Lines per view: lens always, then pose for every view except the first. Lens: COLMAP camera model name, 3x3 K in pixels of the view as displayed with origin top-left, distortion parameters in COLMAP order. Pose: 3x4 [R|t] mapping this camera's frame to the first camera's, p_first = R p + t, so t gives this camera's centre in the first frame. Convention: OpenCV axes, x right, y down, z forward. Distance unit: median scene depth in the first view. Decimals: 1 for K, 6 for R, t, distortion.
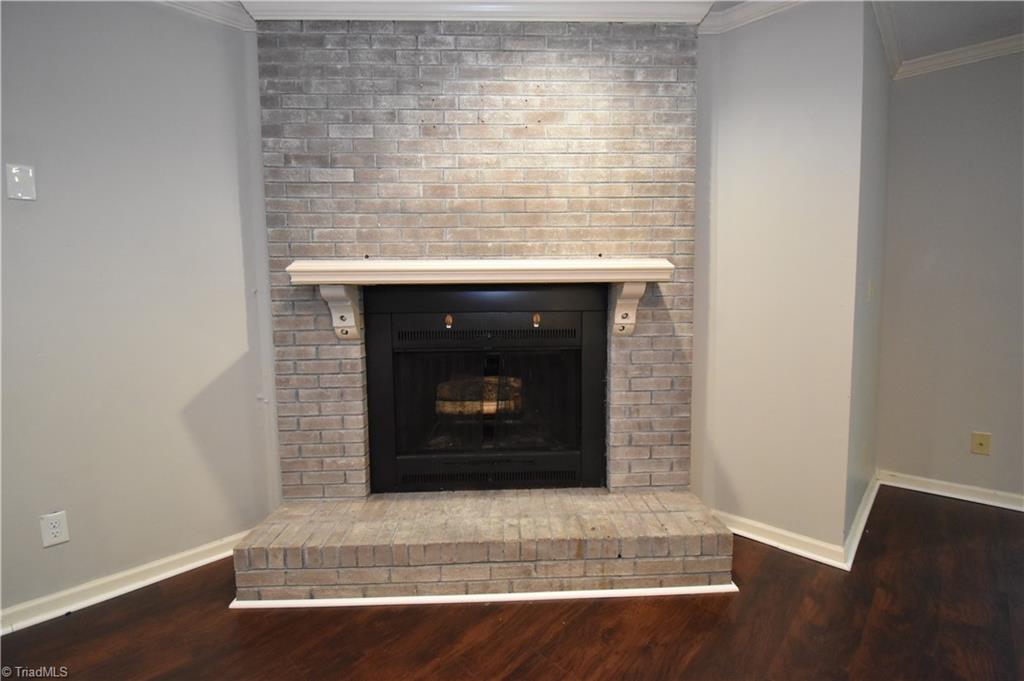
lens RADIAL K [[456.8, 0, 516.7], [0, 456.8, 326.6], [0, 0, 1]] dist [0.026780, -0.027960]
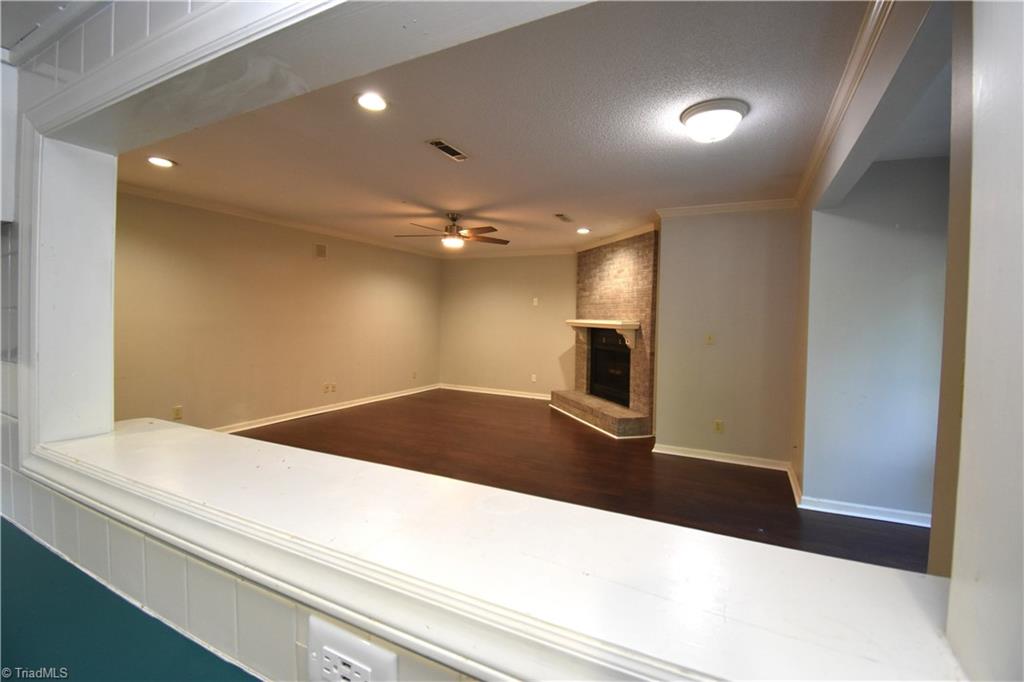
lens RADIAL K [[456.8, 0, 516.7], [0, 456.8, 327.1], [0, 0, 1]] dist [0.026780, -0.027960]
pose [[0.290596, 0.036272, -0.956158, 2.631102], [-0.099830, 0.994977, 0.007404, -0.061630], [0.951624, 0.093302, 0.292757, -0.430412]]
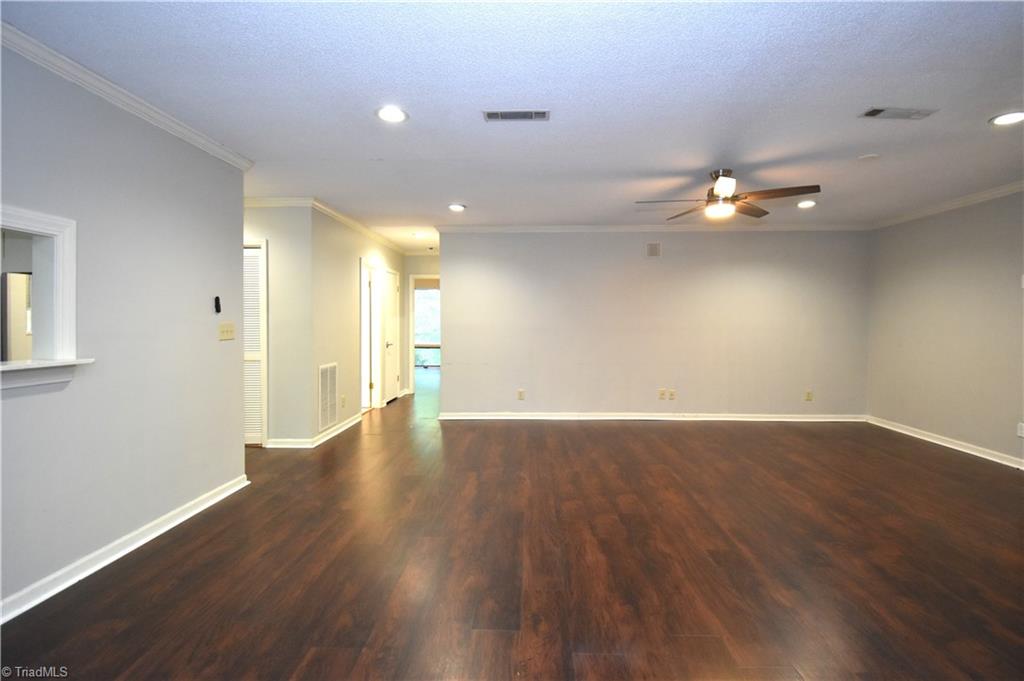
lens RADIAL K [[456.8, 0, 516.7], [0, 456.8, 326.6], [0, 0, 1]] dist [0.026780, -0.027960]
pose [[-0.750632, 0.023207, -0.660313, 1.951130], [-0.042196, 0.995659, 0.082960, -0.129384], [0.659372, 0.090136, -0.746394, 0.762499]]
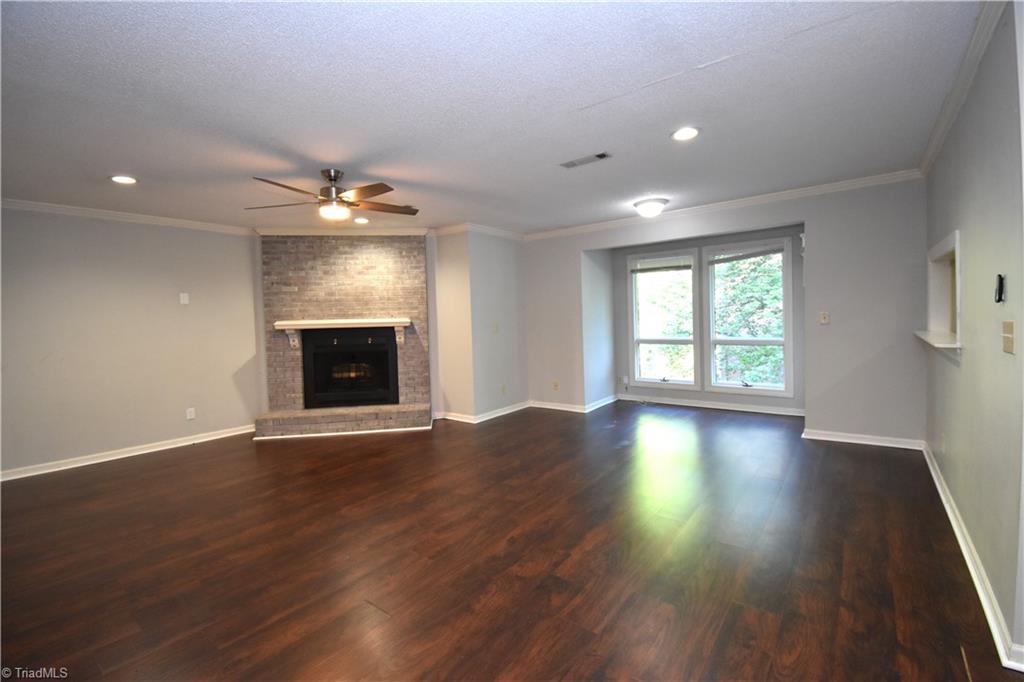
lens RADIAL K [[456.8, 0, 516.7], [0, 456.8, 327.1], [0, 0, 1]] dist [0.026780, -0.027960]
pose [[0.994556, -0.017713, 0.102683, 0.658012], [0.022756, 0.998581, -0.048153, 0.060633], [-0.101684, 0.050228, 0.993548, -1.841621]]
